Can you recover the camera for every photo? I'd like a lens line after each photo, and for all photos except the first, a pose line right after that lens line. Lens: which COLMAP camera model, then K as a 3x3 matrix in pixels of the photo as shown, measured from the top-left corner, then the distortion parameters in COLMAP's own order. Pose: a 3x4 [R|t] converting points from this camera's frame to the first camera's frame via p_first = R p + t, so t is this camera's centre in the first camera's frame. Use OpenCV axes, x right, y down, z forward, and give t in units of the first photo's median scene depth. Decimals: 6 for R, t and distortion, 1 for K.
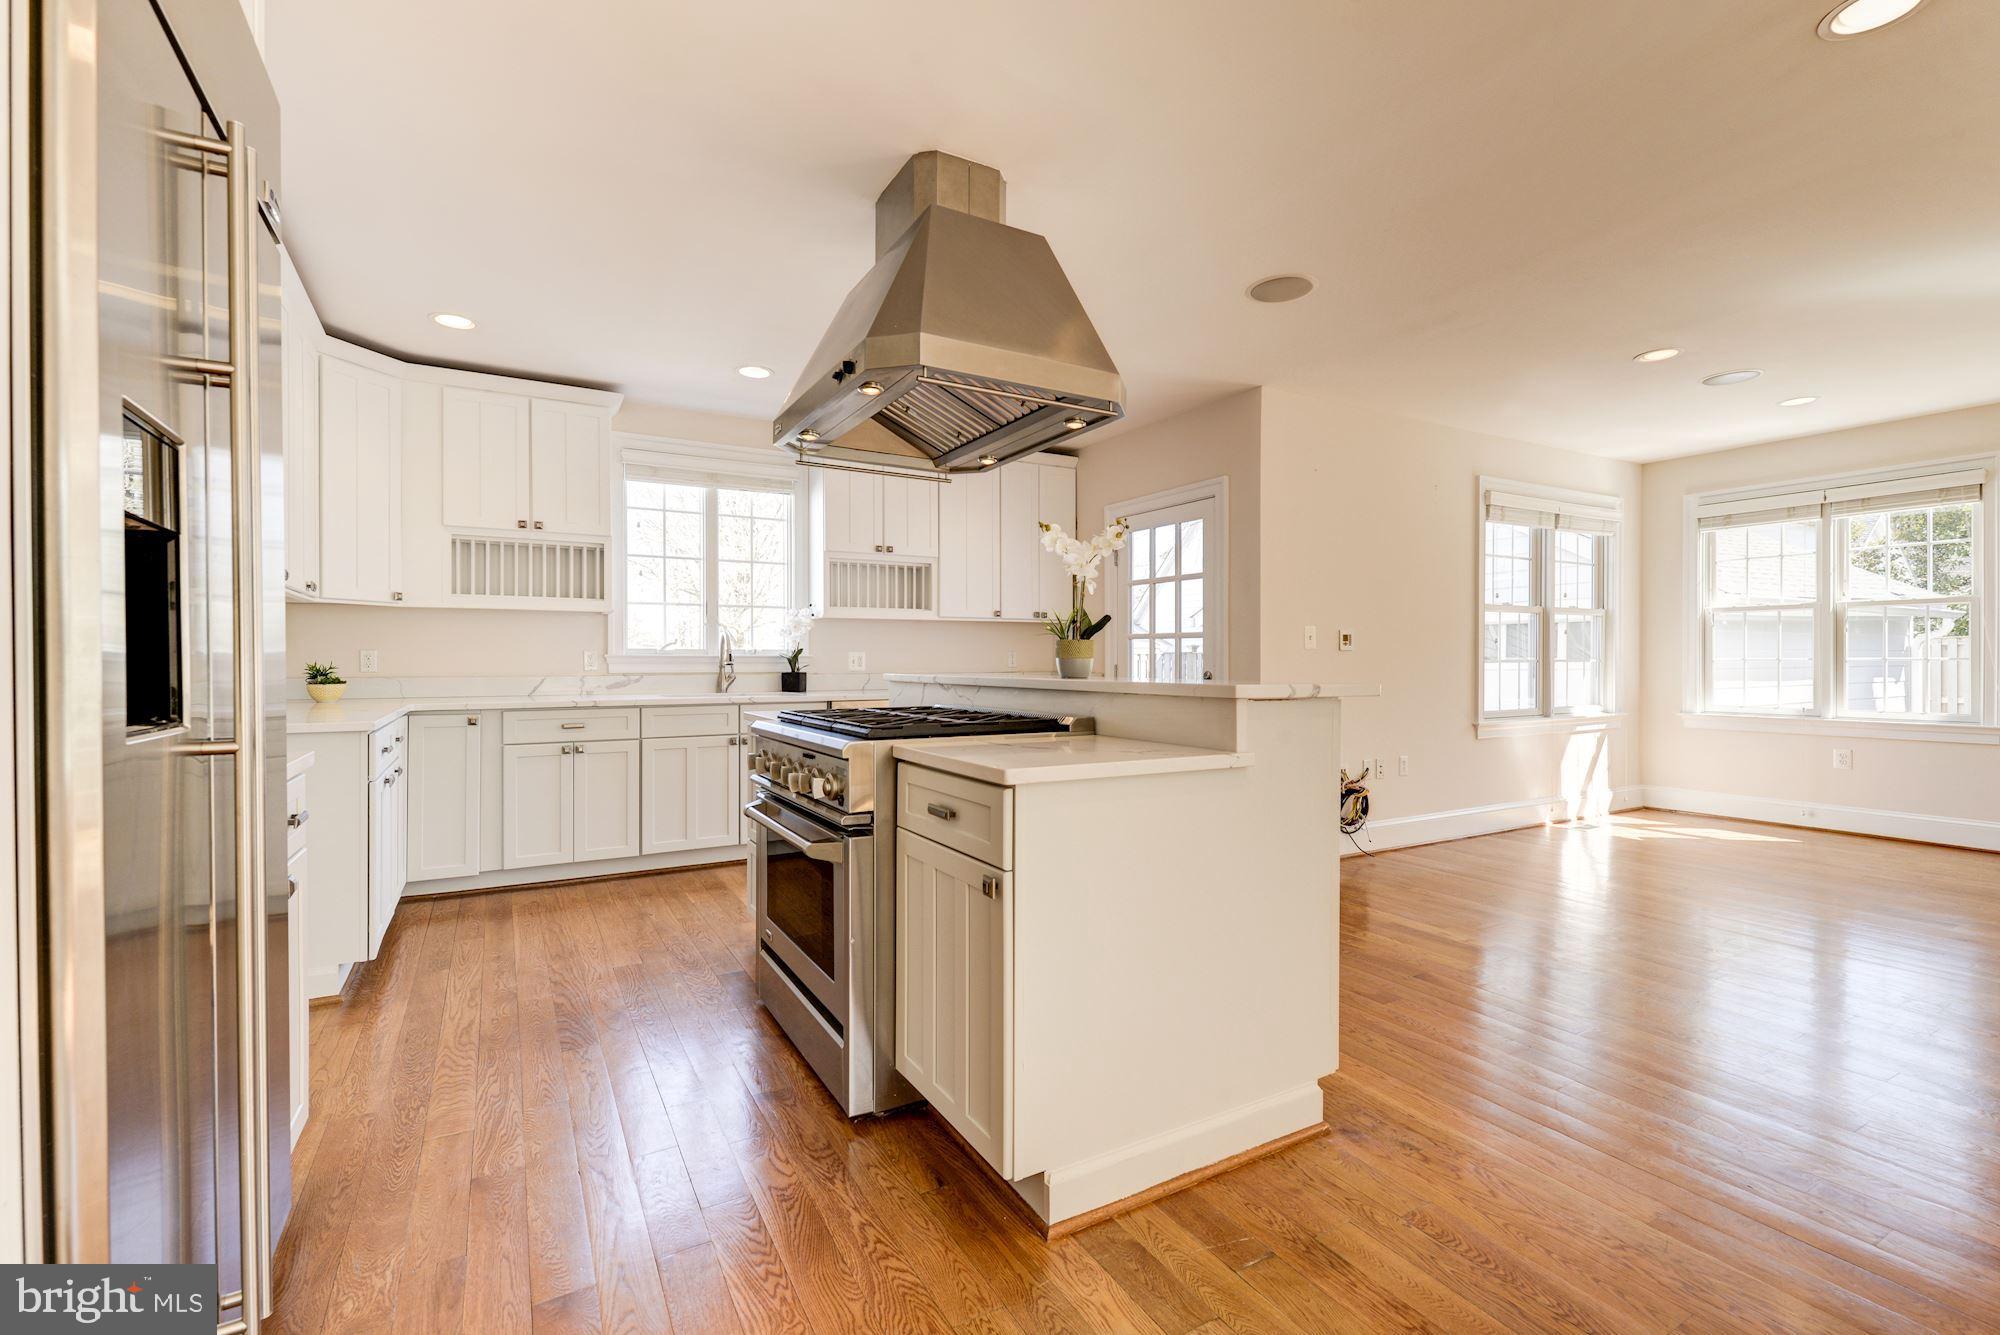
lens RADIAL K [[863.9, 0, 999.0], [0, 863.9, 660.9], [0, 0, 1]] dist [0.008289, -0.003389]
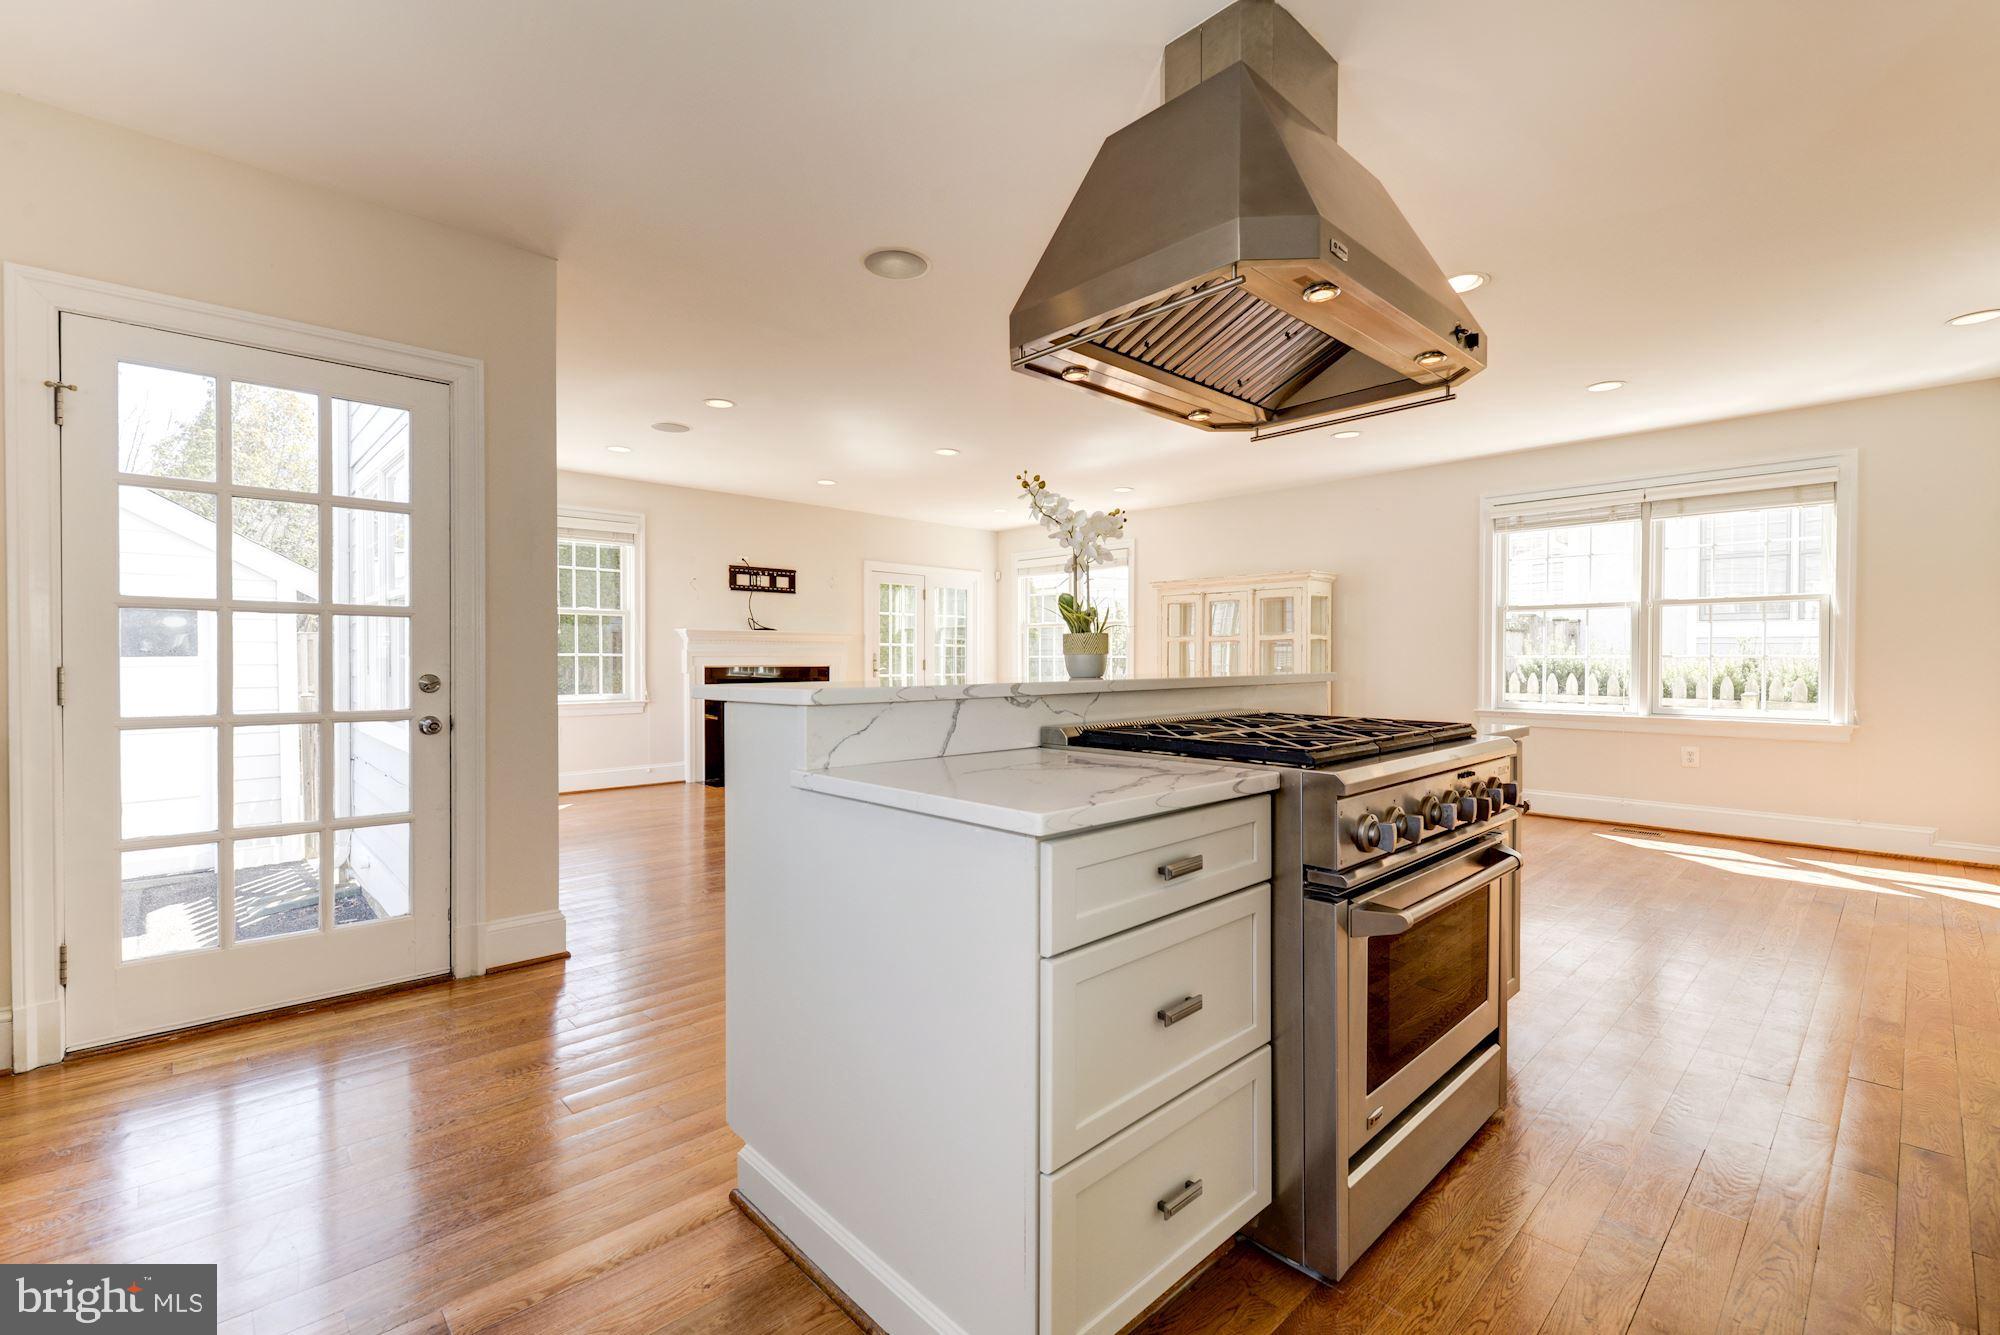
lens RADIAL K [[863.9, 0, 999.0], [0, 863.9, 668.2], [0, 0, 1]] dist [0.008289, -0.003389]
pose [[-0.240619, -0.014757, 0.970508, -0.409646], [-0.000382, 0.999886, 0.015109, -0.001340], [-0.970620, 0.003264, -0.240597, 0.734064]]
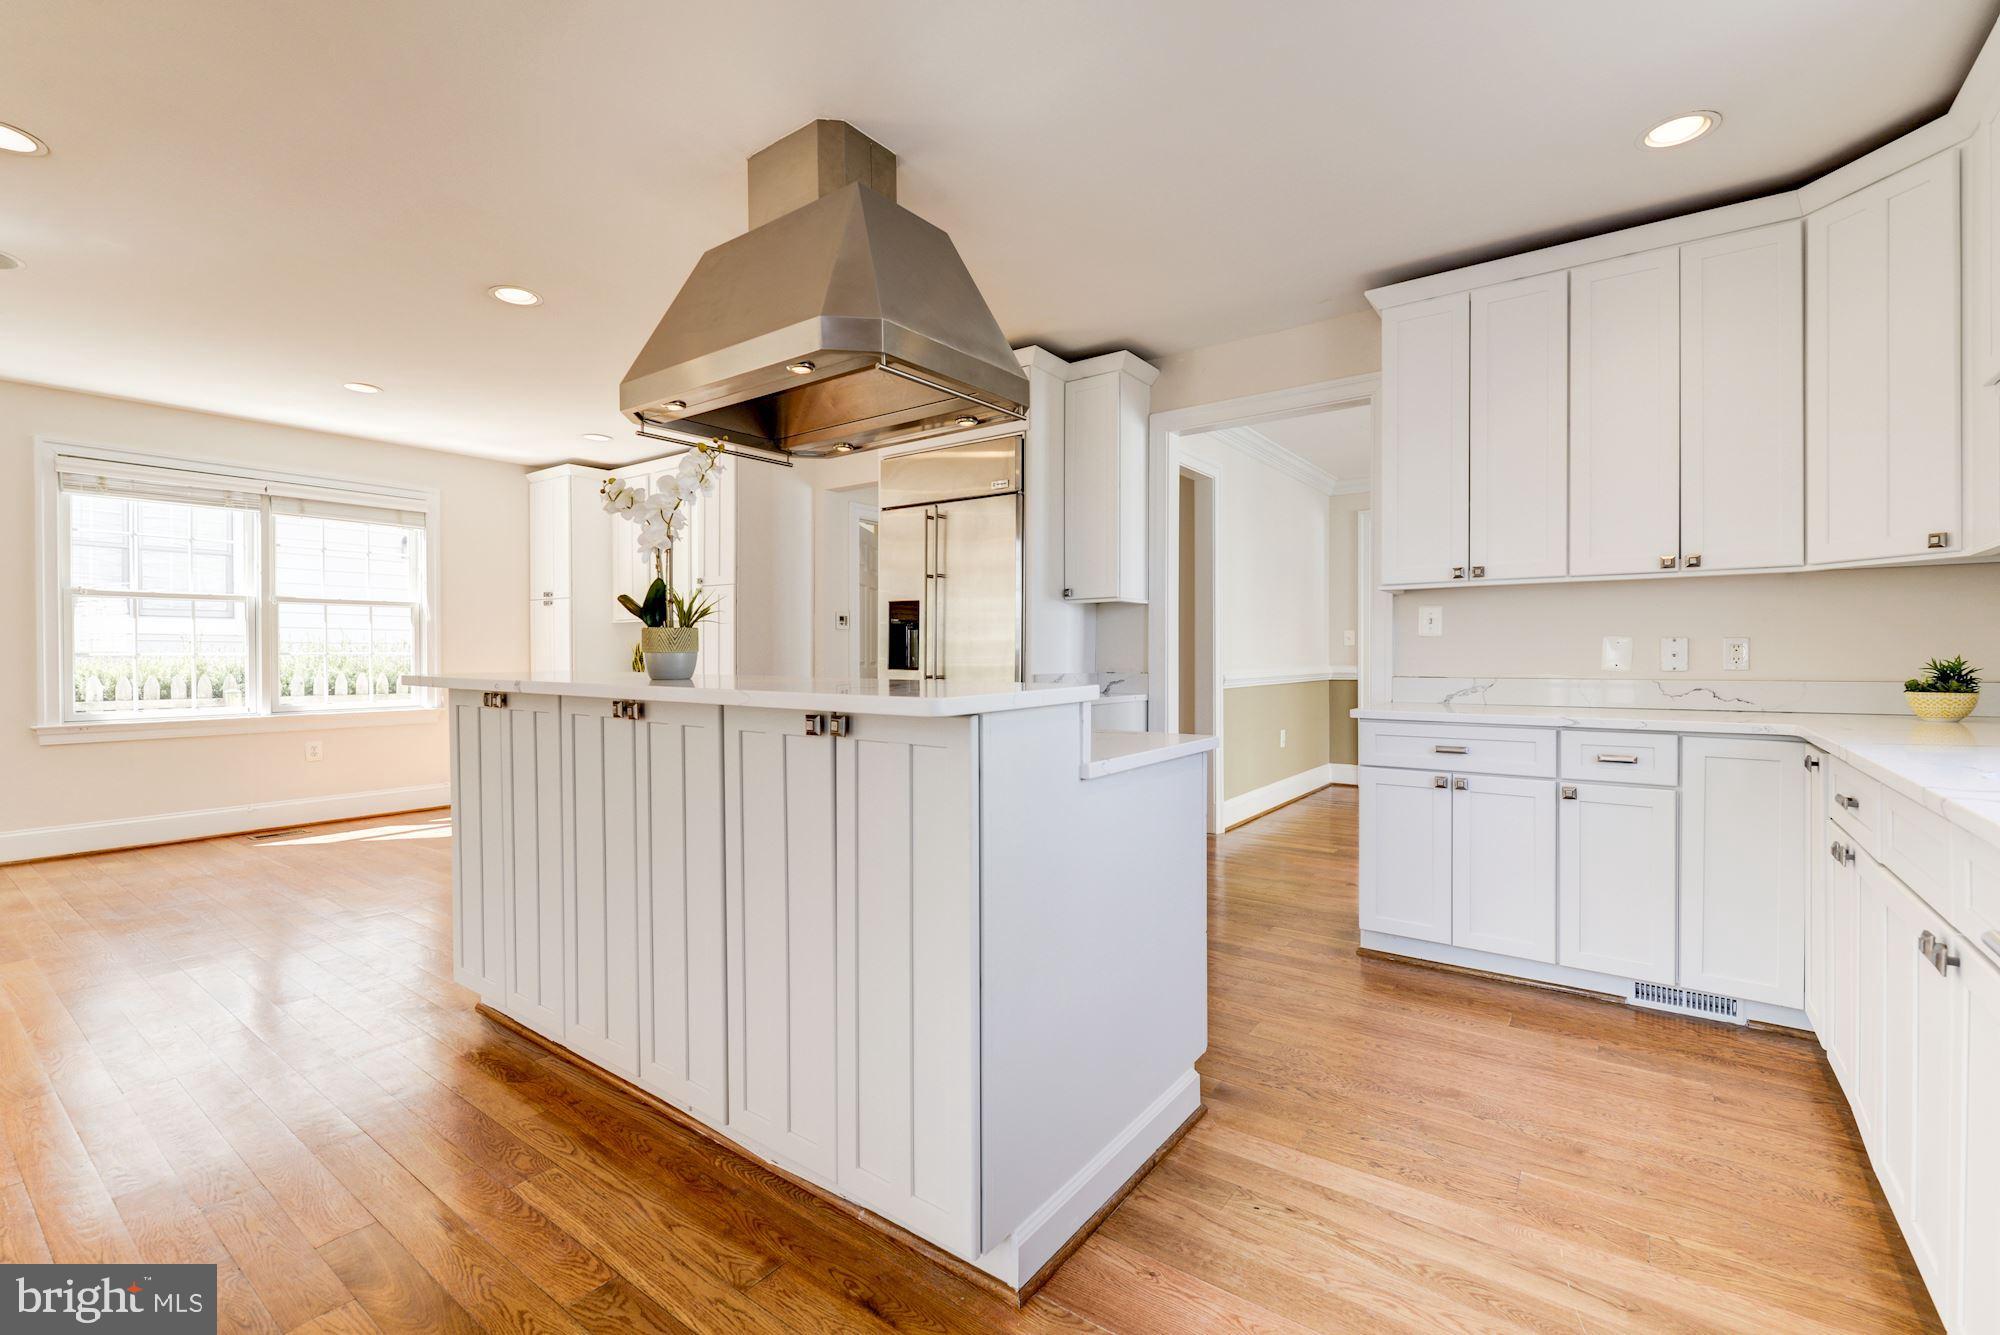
lens RADIAL K [[863.9, 0, 1002.2], [0, 863.9, 663.0], [0, 0, 1]] dist [0.008289, -0.003389]
pose [[-0.912880, 0.006712, -0.408173, 0.073129], [0.001705, 0.999919, 0.012630, -0.001281], [0.408225, 0.010833, -0.912817, 1.014128]]
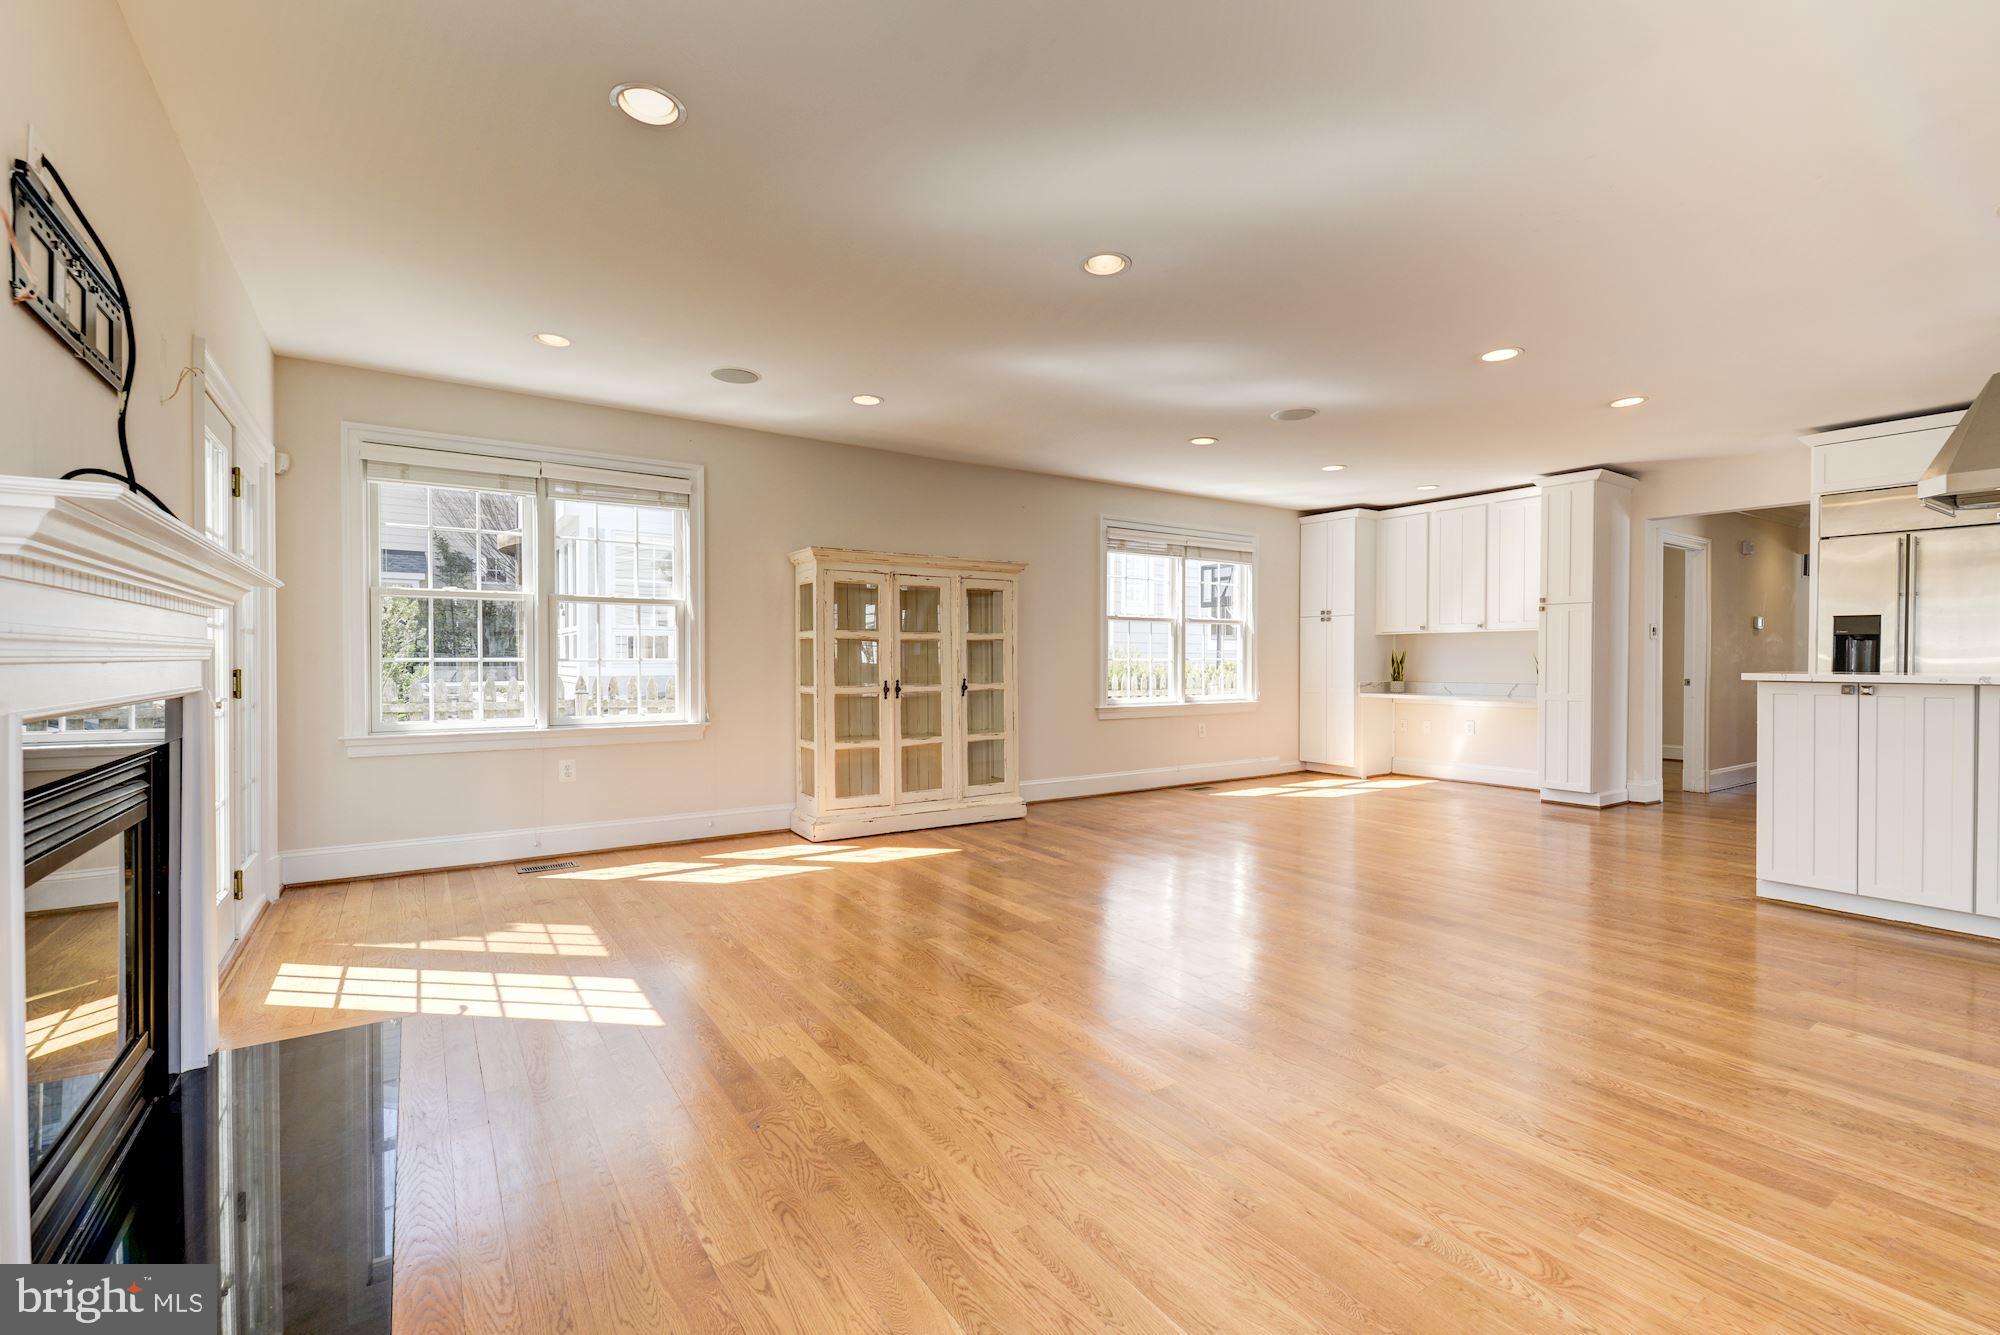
lens RADIAL K [[863.9, 0, 999.6], [0, 863.9, 674.0], [0, 0, 1]] dist [0.008289, -0.003389]
pose [[-0.996980, 0.000141, -0.077654, 0.894614], [-0.001185, 0.999854, 0.017028, 0.000069], [0.077646, 0.017068, -0.996835, 1.128526]]
